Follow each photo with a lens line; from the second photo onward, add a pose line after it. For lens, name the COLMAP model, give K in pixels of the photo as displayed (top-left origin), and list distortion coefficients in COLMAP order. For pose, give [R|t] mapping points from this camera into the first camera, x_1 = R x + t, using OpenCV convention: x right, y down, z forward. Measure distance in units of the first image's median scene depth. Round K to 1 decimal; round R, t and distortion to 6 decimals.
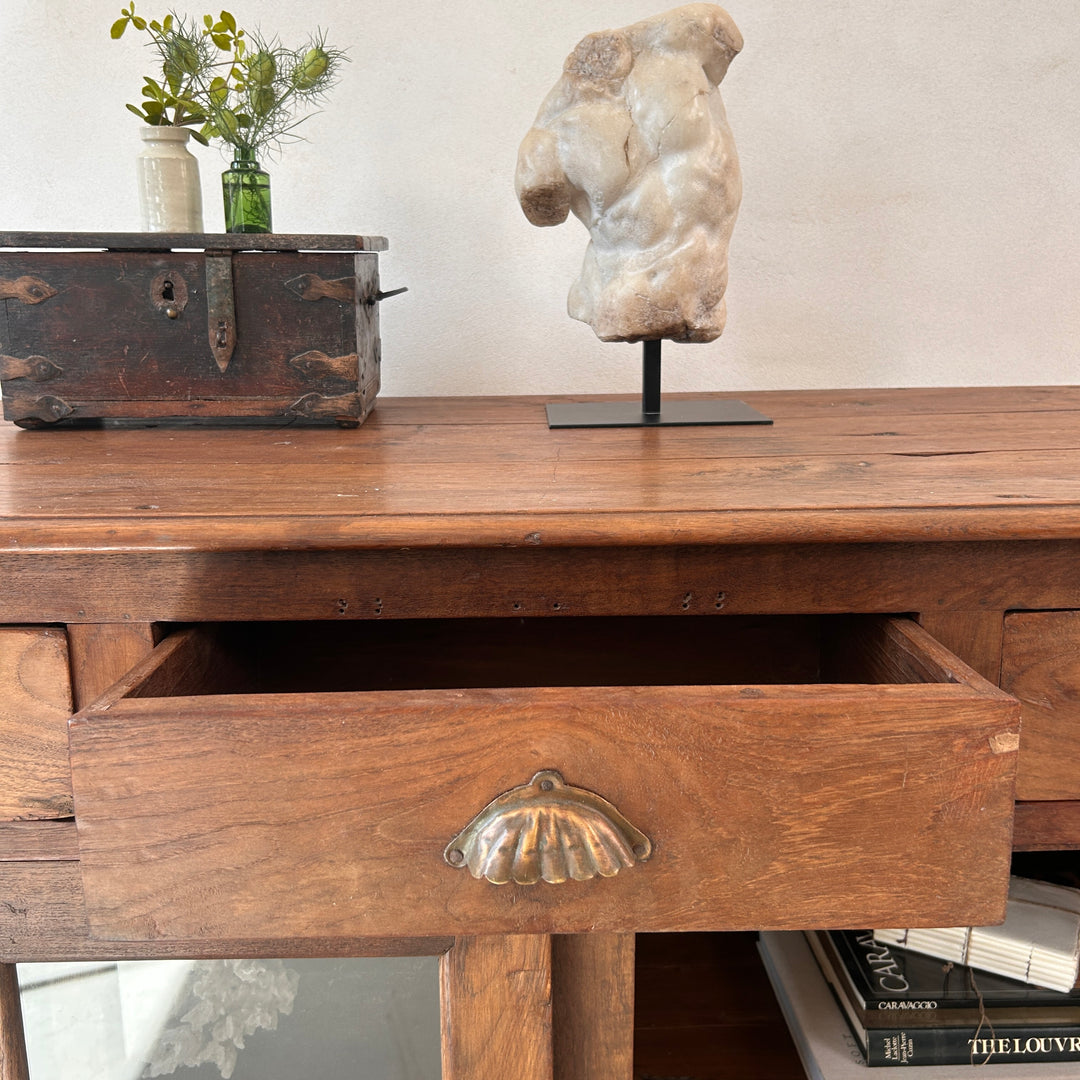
lens RADIAL K [[1104.7, 0, 538.0], [0, 1104.7, 523.4], [0, 0, 1]] dist [0.014531, 0.000000]
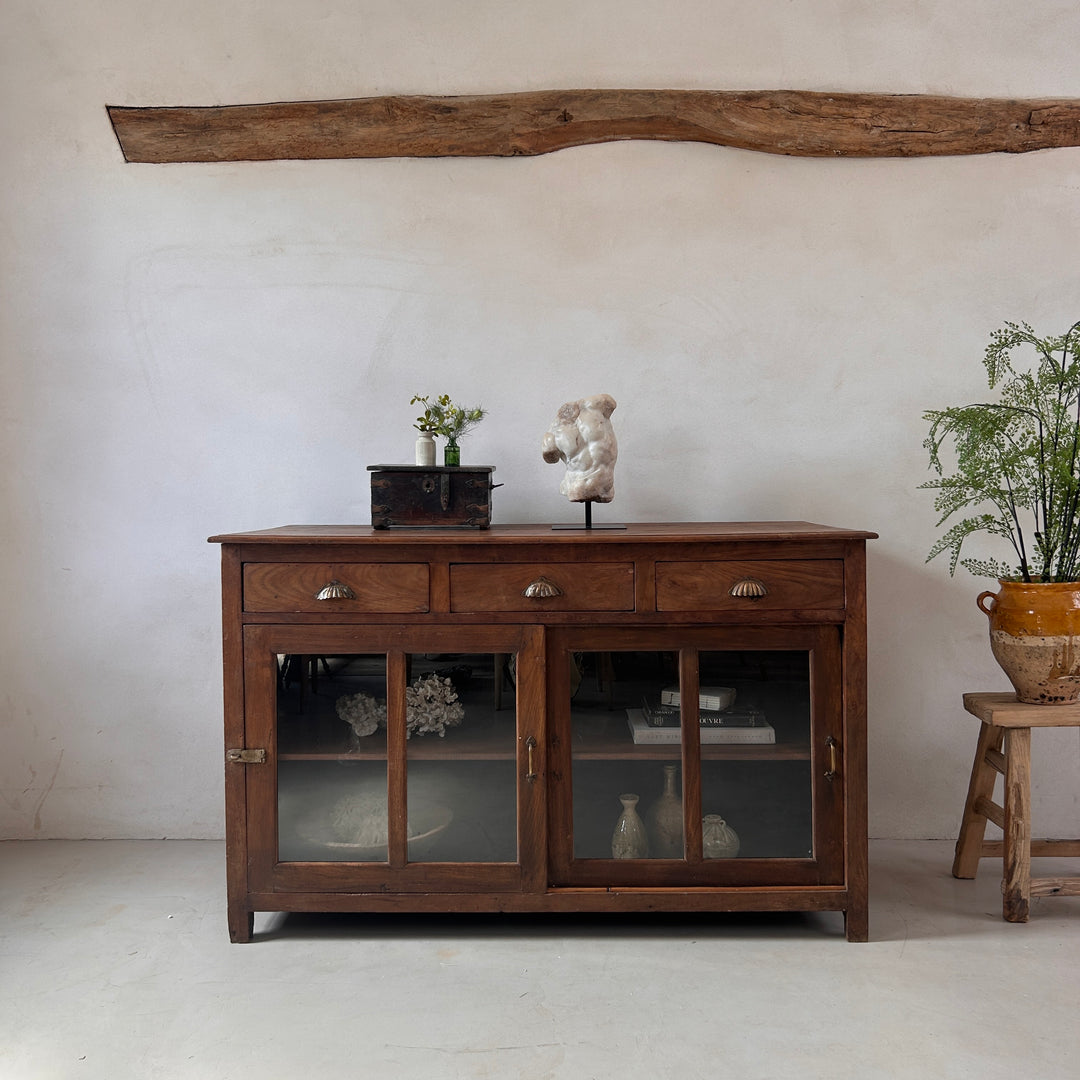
lens RADIAL K [[1104.7, 0, 552.9], [0, 1104.7, 504.2], [0, 0, 1]] dist [0.014531, 0.000000]
pose [[0.999629, 0.004902, -0.026774, 0.095409], [-0.009921, 0.981599, -0.190696, 0.420608], [0.025347, 0.190891, 0.981284, -1.971442]]
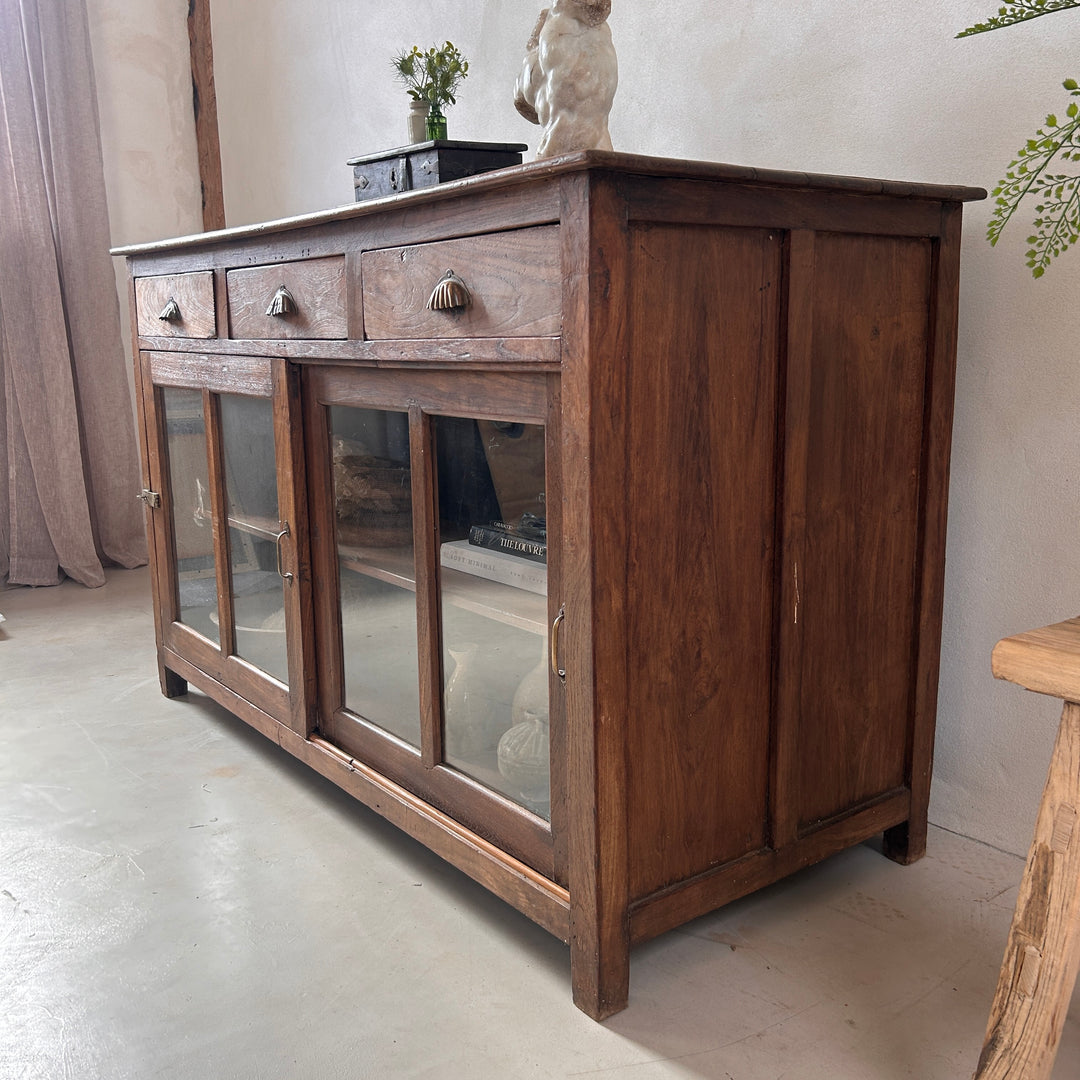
lens RADIAL K [[1104.7, 0, 536.2], [0, 1104.7, 545.3], [0, 0, 1]] dist [0.014531, 0.000000]
pose [[0.581875, 0.159223, -0.797539, 1.691137], [-0.156256, 0.984265, 0.082499, 0.285044], [0.798126, 0.076616, 0.597599, -0.042853]]
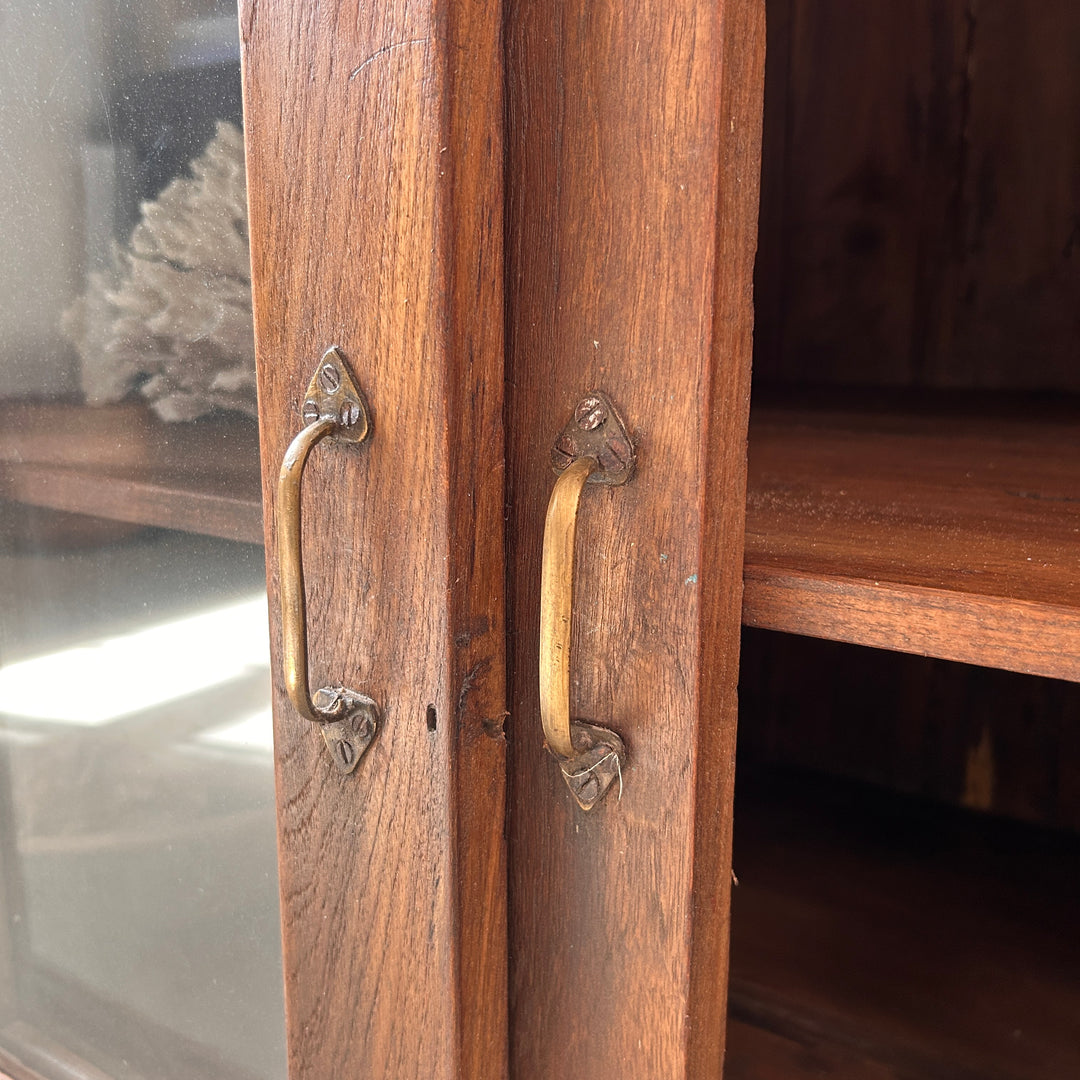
lens RADIAL K [[1104.7, 0, 534.7], [0, 1104.7, 536.8], [0, 0, 1]] dist [0.014531, 0.000000]
pose [[0.812260, 0.122608, -0.570265, 0.175432], [-0.127969, 0.991298, 0.030857, 0.494334], [0.569085, 0.047913, 0.820881, 0.526499]]
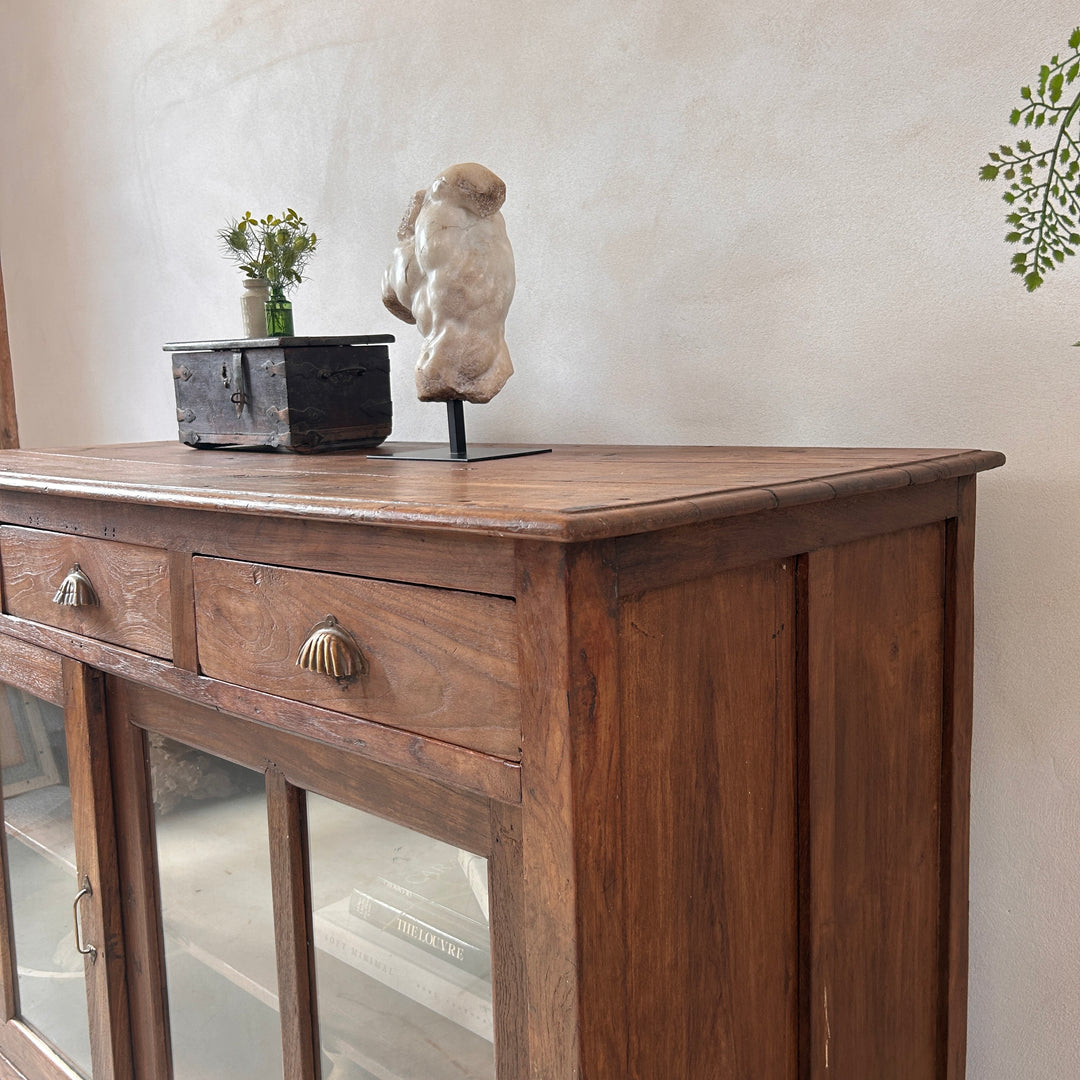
lens RADIAL K [[1104.7, 0, 547.9], [0, 1104.7, 532.9], [0, 0, 1]] dist [0.014531, 0.000000]
pose [[0.711519, 0.080737, -0.698013, 1.264906], [-0.124291, 0.992174, -0.011935, 0.000183], [0.691586, 0.095249, 0.715986, 0.112324]]
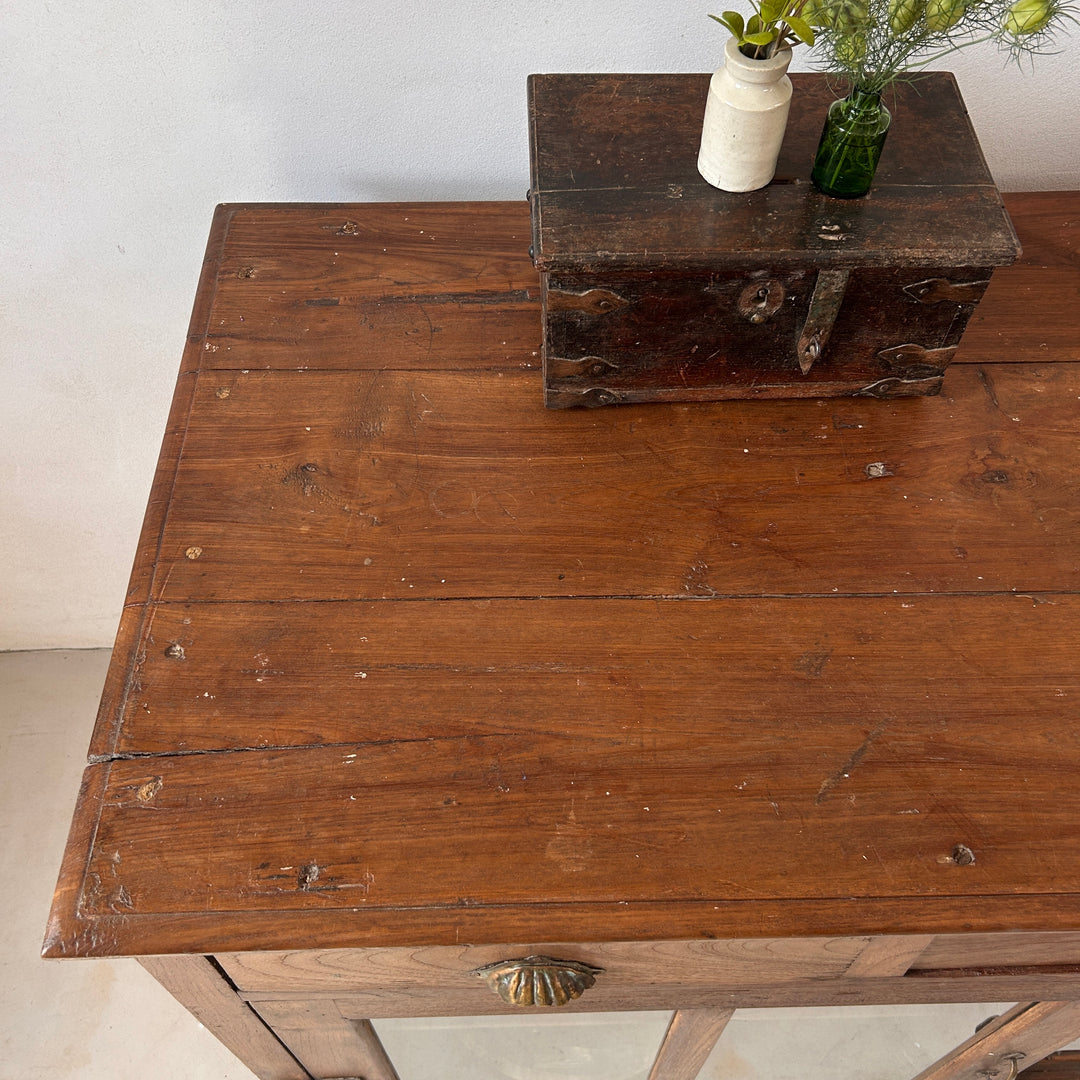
lens RADIAL K [[1104.7, 0, 539.4], [0, 1104.7, 540.2], [0, 0, 1]] dist [0.014531, 0.000000]
pose [[0.999901, -0.000949, 0.014035, -0.500681], [-0.008670, 0.744155, 0.667951, -0.611891], [-0.011078, -0.668007, 0.744073, 0.265999]]
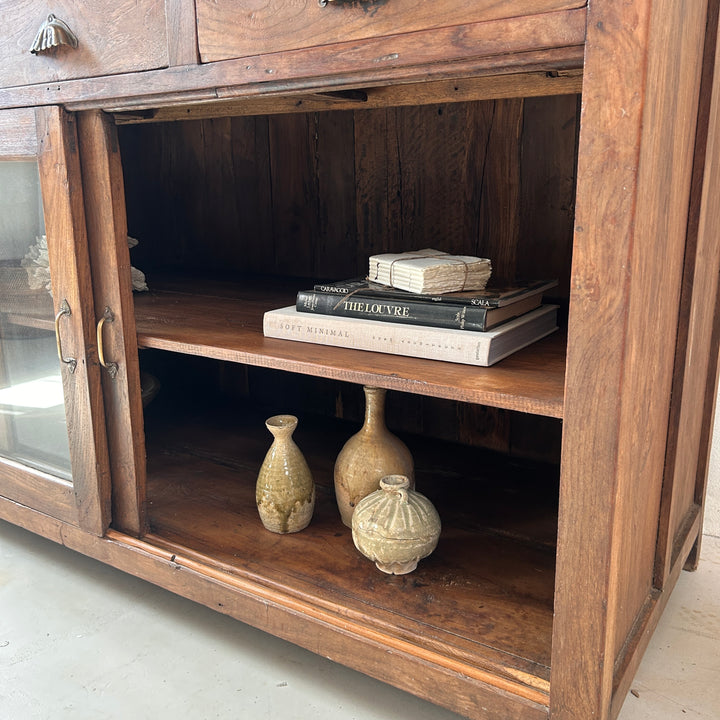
lens RADIAL K [[736.5, 0, 363.2], [0, 736.5, 364.3], [0, 0, 1]] dist [0.014531, 0.000000]
pose [[0.819758, 0.142501, -0.554698, 0.947425], [-0.117359, 0.989794, 0.080838, 0.418602], [0.560556, -0.001169, 0.828115, 0.069727]]
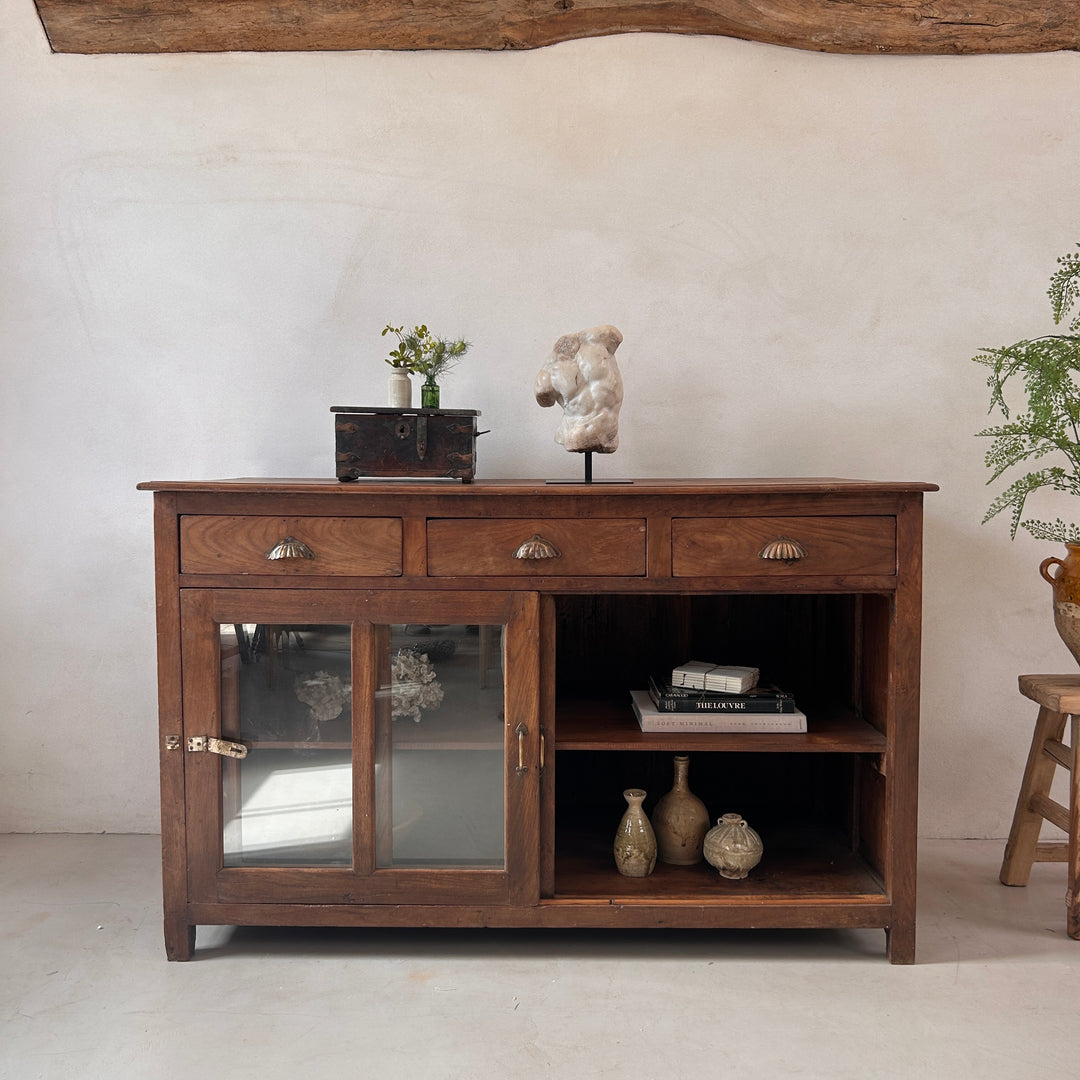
lens RADIAL K [[1104.7, 0, 540.9], [0, 1104.7, 519.1], [0, 0, 1]] dist [0.014531, 0.000000]
pose [[0.999695, 0.013287, -0.020798, 0.054300], [-0.016390, 0.987474, -0.156928, 0.404942], [0.018452, 0.157221, 0.987391, -1.543864]]
